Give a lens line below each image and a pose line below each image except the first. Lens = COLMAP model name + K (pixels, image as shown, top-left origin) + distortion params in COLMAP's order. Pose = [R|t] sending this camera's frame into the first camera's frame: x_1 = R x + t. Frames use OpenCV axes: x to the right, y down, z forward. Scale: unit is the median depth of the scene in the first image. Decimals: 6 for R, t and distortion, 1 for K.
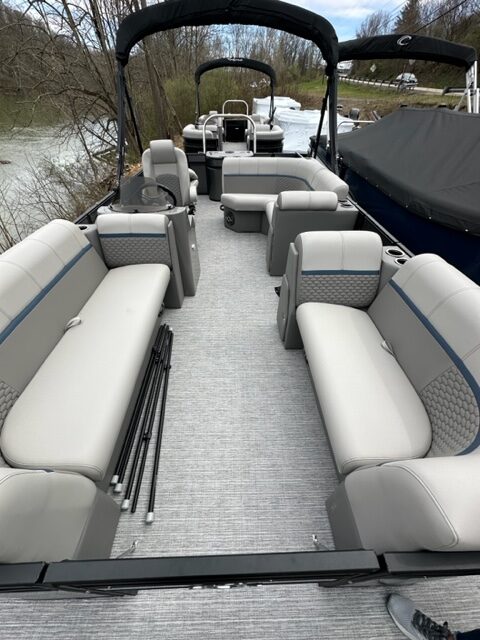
lens RADIAL K [[256.7, 0, 240.0], [0, 256.7, 320.0], [0, 0, 1]] dist [0.002141, 0.000411]
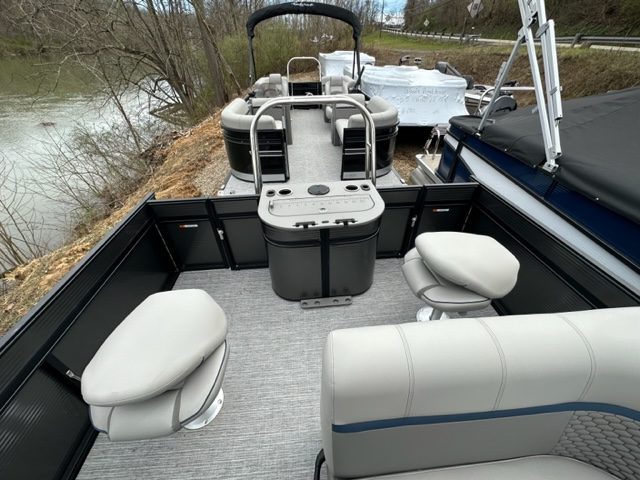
lens RADIAL K [[256.7, 0, 321.6], [0, 256.7, 242.8], [0, 0, 1]] dist [0.002141, 0.000411]
pose [[0.997684, -0.053566, 0.041931, -0.014544], [0.056489, 0.995809, -0.071931, -0.142374], [-0.037902, 0.074133, 0.996528, 0.160182]]
